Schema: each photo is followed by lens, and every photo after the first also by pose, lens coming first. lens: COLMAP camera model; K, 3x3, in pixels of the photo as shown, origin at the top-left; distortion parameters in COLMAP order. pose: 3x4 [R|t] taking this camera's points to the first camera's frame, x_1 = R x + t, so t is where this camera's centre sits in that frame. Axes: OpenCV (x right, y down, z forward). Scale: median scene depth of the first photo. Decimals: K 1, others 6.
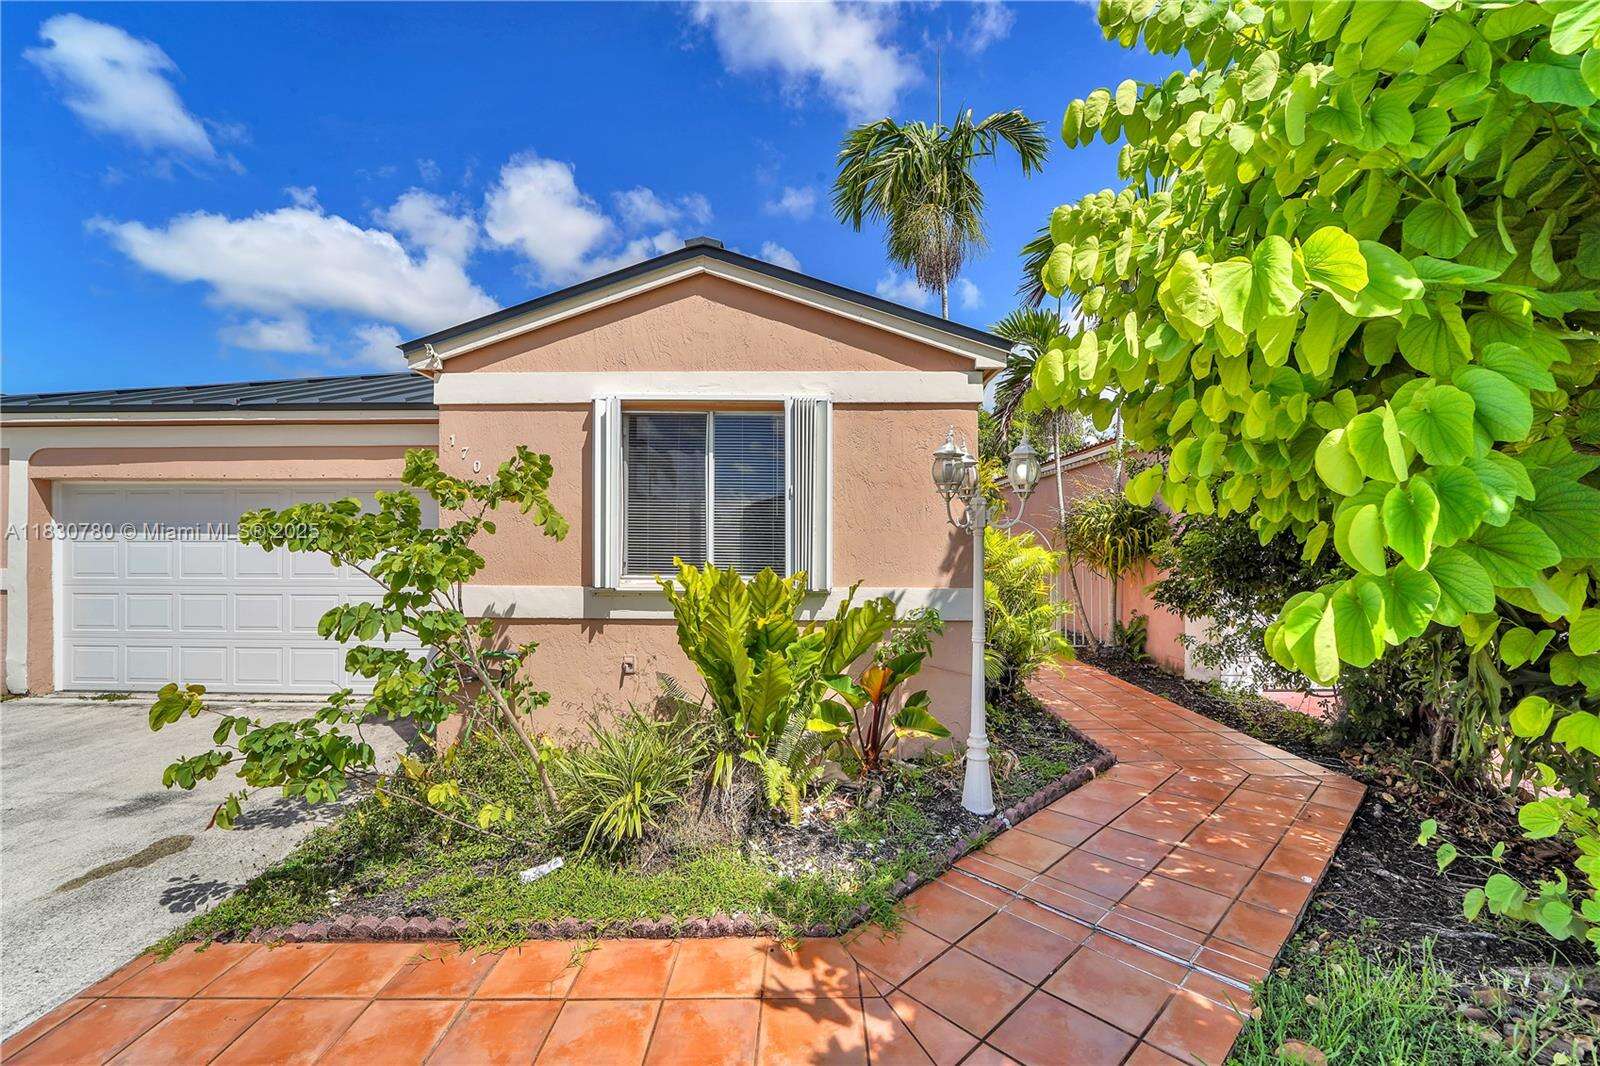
lens RADIAL K [[676.2, 0, 780.0], [0, 676.2, 534.1], [0, 0, 1]] dist [-0.001791, -0.000264]
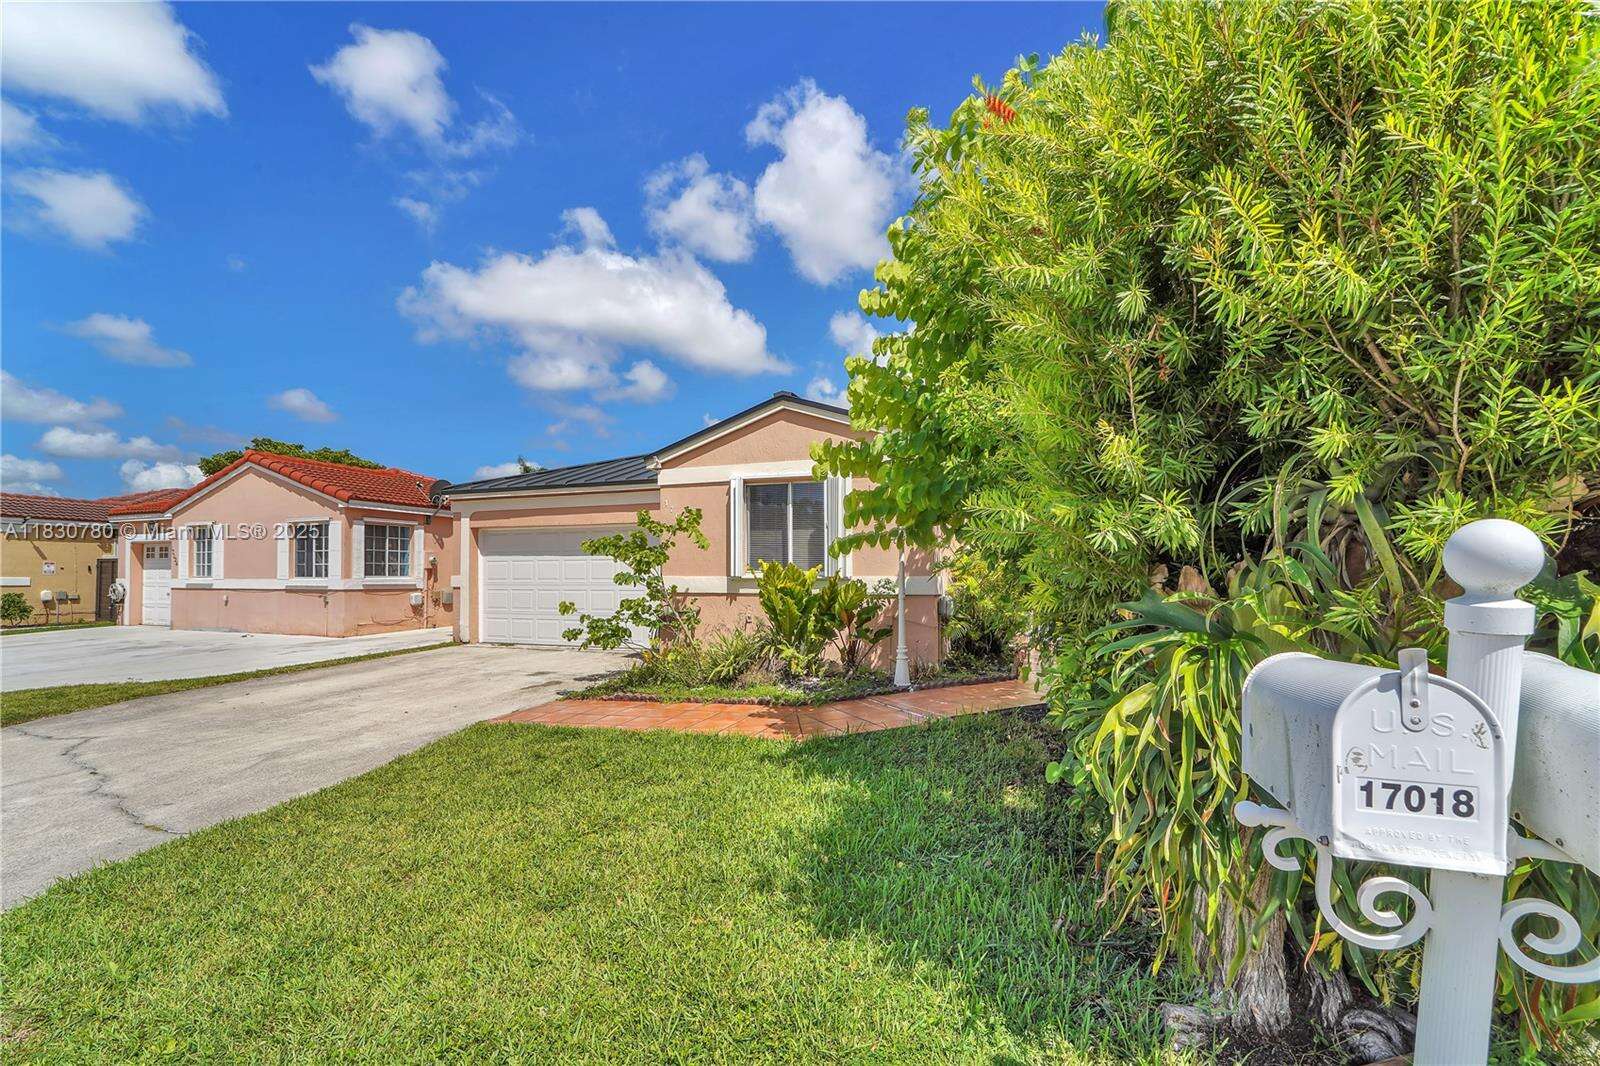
lens RADIAL K [[674.7, 0, 768.0], [0, 674.7, 570.6], [0, 0, 1]] dist [0.000338, 0.000173]
pose [[0.938893, -0.003116, -0.344196, 0.556735], [0.005719, 0.999962, 0.006550, 0.056305], [0.344163, -0.008118, 0.938875, -0.885370]]
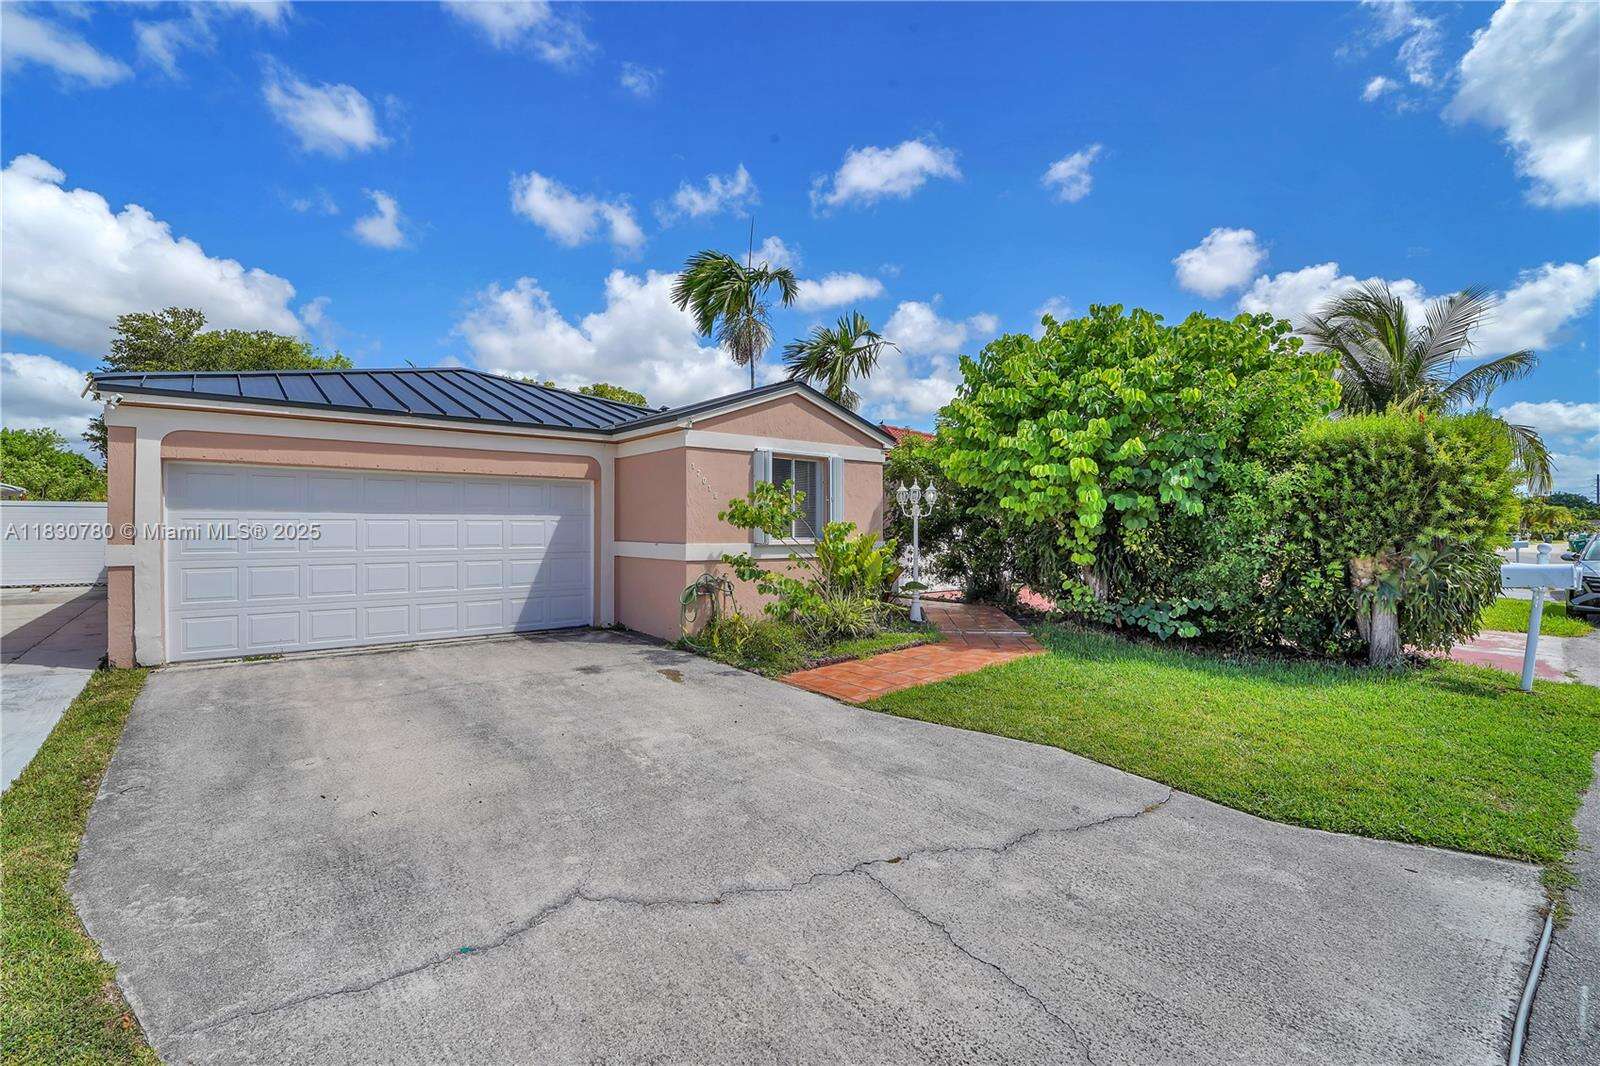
lens RADIAL K [[676.2, 0, 780.0], [0, 676.2, 534.1], [0, 0, 1]] dist [-0.001791, -0.000264]
pose [[0.775386, -0.002691, 0.631481, -1.697953], [-0.004895, 0.999935, 0.010273, 0.033053], [-0.631468, -0.011057, 0.775323, -0.677423]]
